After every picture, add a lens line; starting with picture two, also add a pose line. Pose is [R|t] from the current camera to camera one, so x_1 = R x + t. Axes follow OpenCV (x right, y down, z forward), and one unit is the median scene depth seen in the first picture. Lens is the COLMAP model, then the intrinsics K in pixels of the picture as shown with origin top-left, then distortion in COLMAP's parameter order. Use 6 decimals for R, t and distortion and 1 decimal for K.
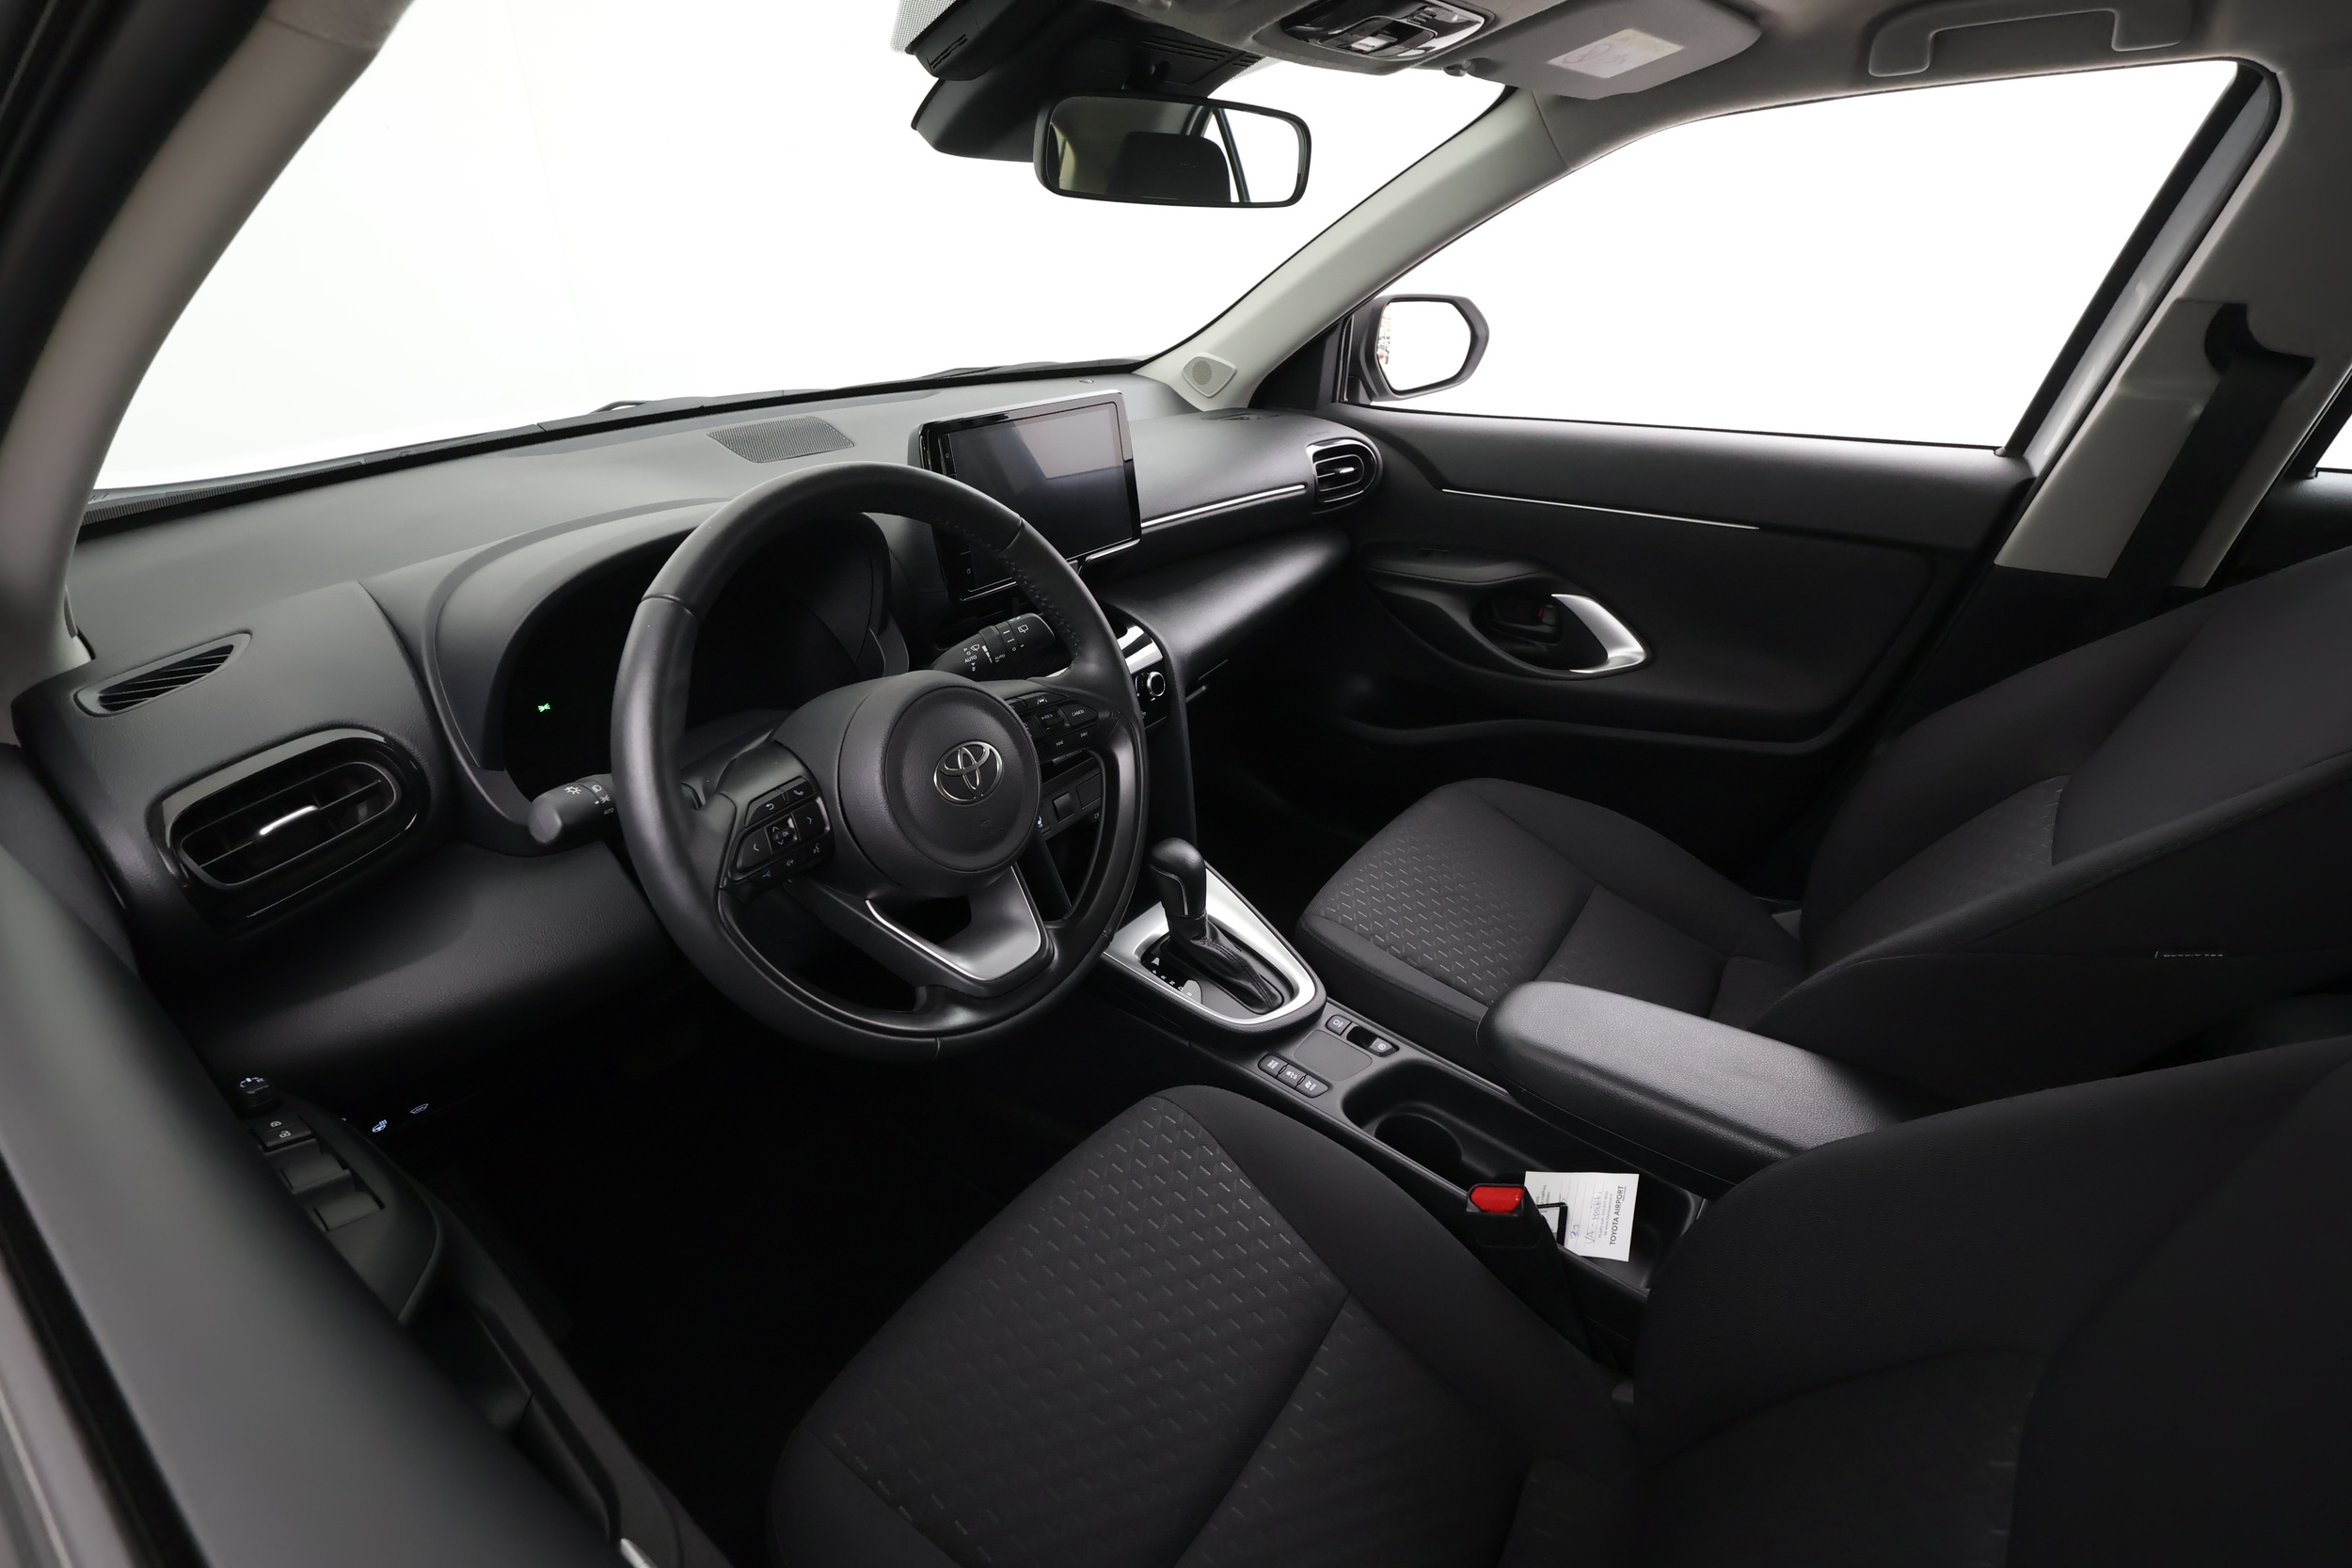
lens RADIAL K [[1087.1, 0, 1175.2], [0, 1087.1, 783.0], [0, 0, 1]] dist [-0.002235, 0.000356]
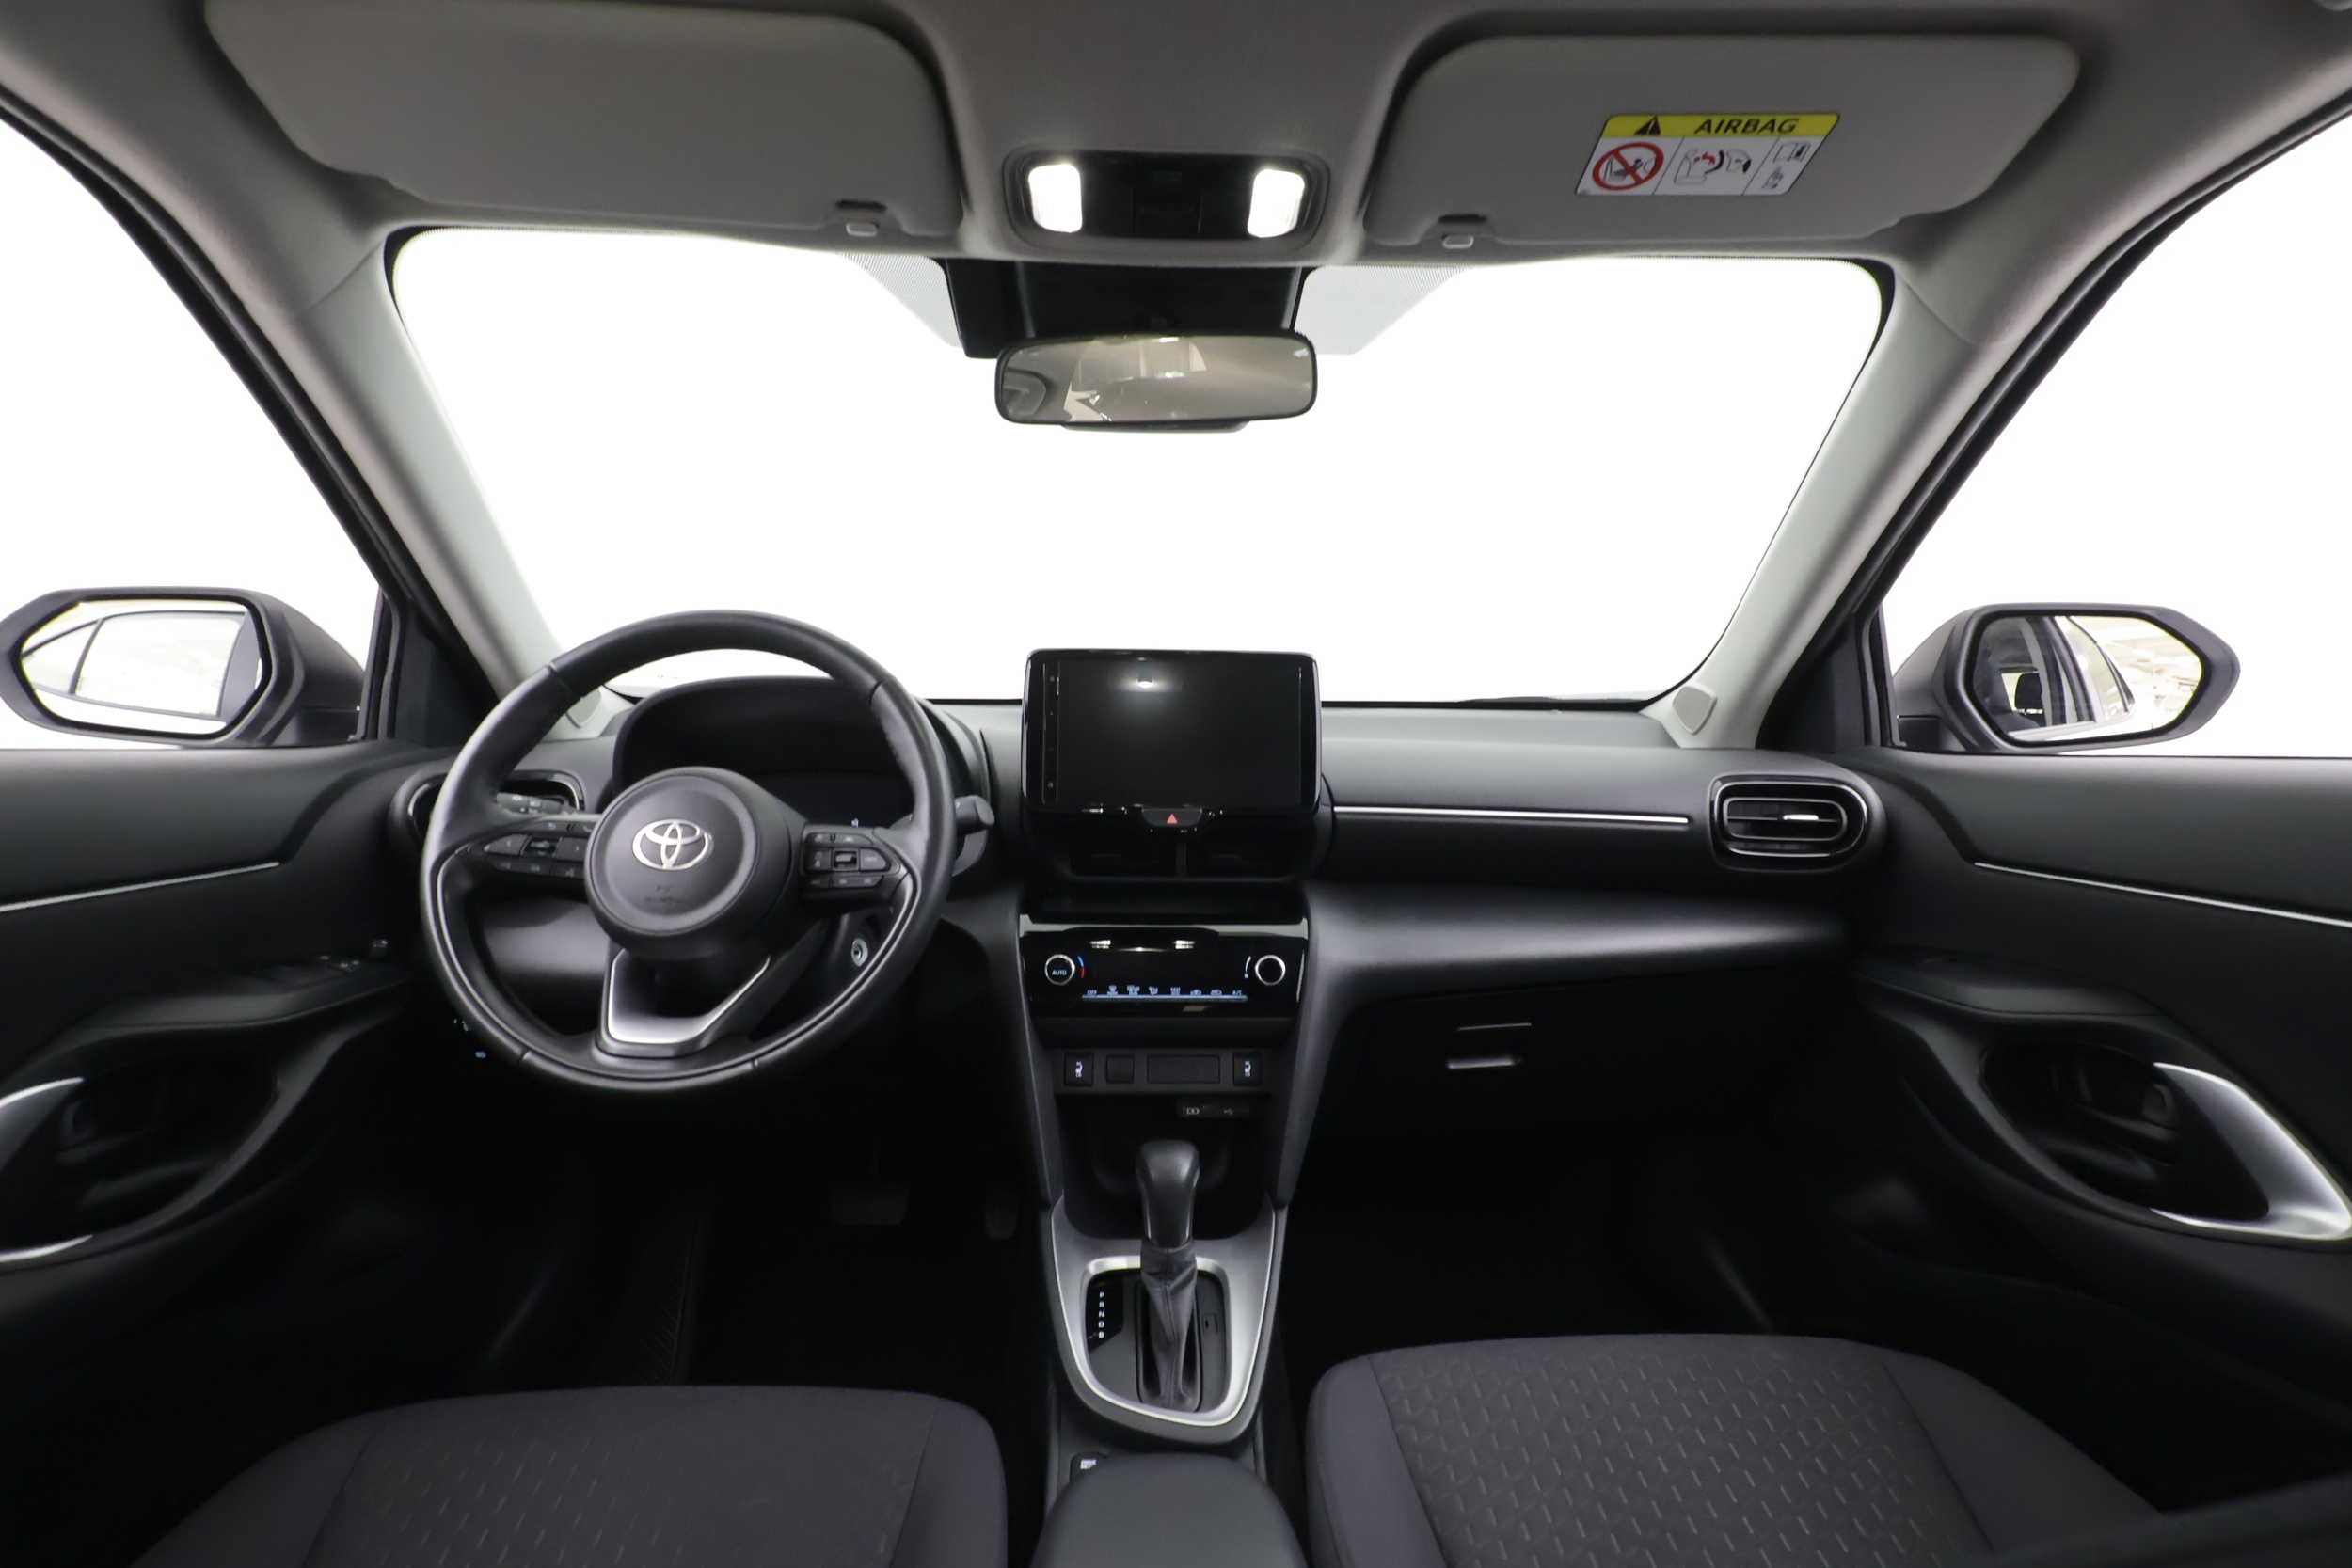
lens RADIAL K [[1139.4, 0, 1173.2], [0, 1139.4, 783.0], [0, 0, 1]] dist [0.001534, -0.001508]
pose [[0.617251, 0.054604, -0.784869, 0.489245], [-0.368523, 0.901451, -0.227106, 0.004565], [0.695120, 0.429424, 0.576545, 0.301145]]
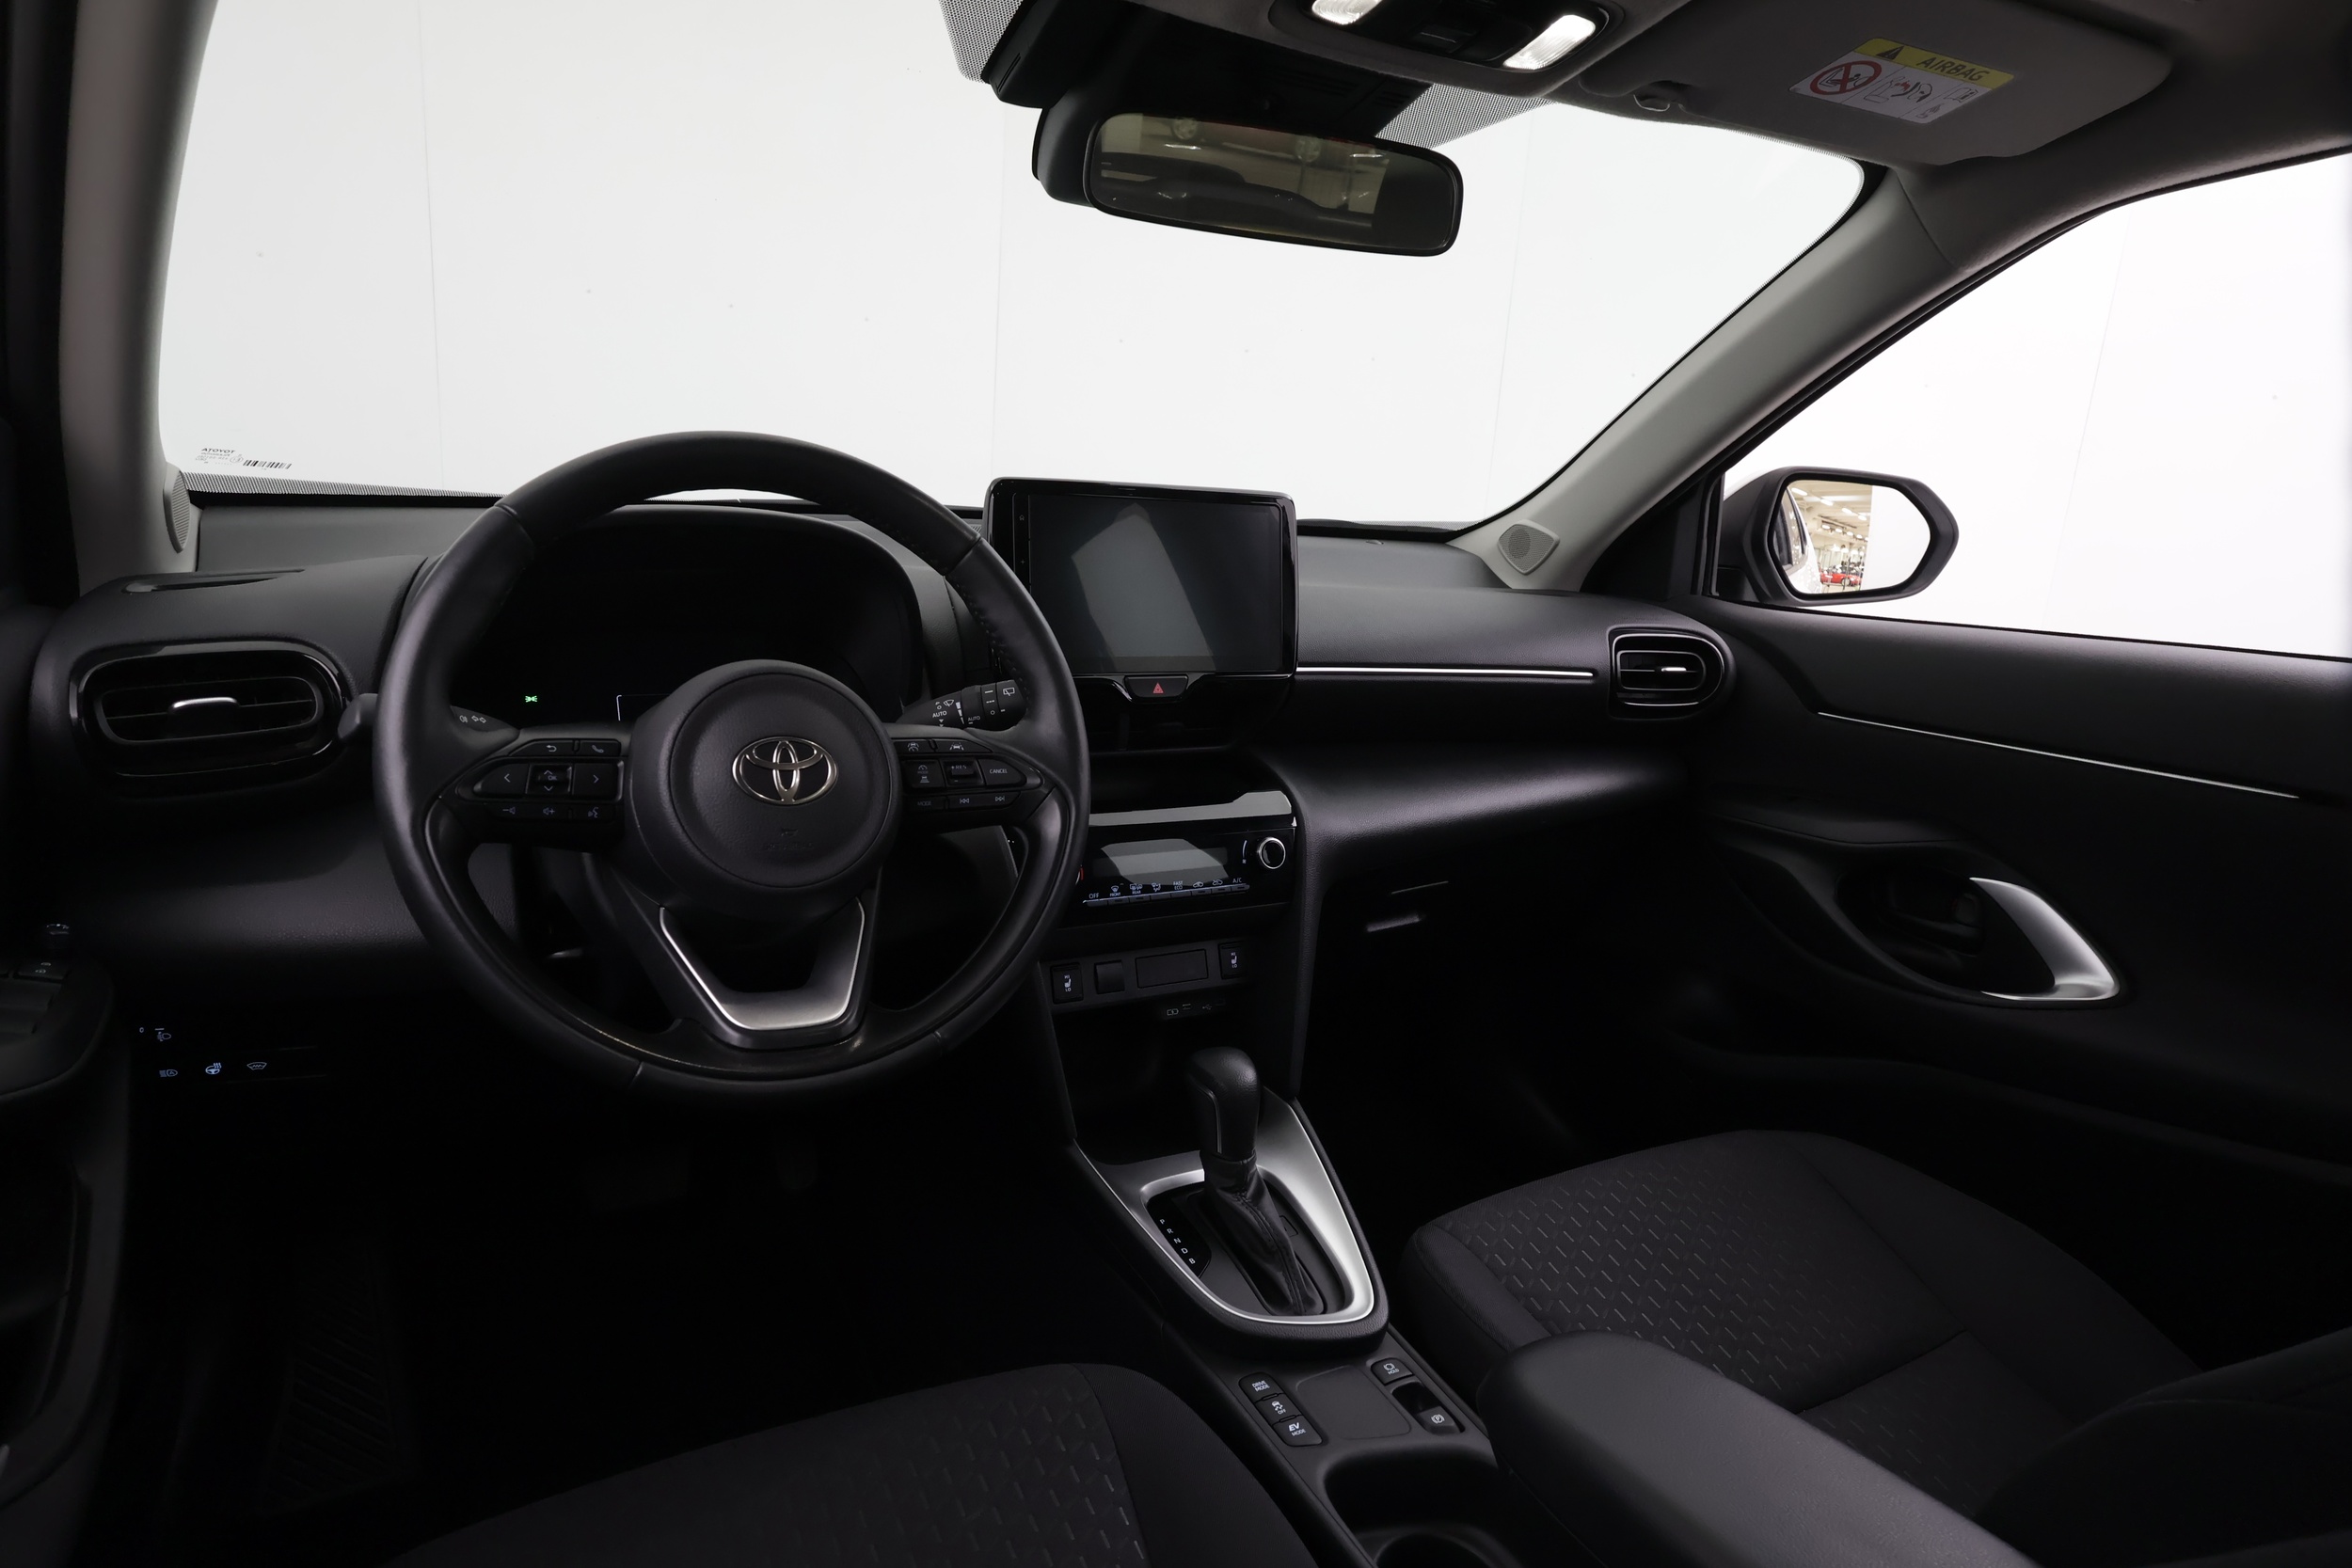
lens RADIAL K [[1423.3, 0, 1178.4], [0, 1423.3, 783.4], [0, 0, 1]] dist [0.000921, -0.002960]
pose [[0.911103, 0.135688, -0.389205, 0.242548], [-0.236635, 0.945335, -0.224378, 0.081557], [0.337483, 0.296531, 0.893406, 0.052965]]
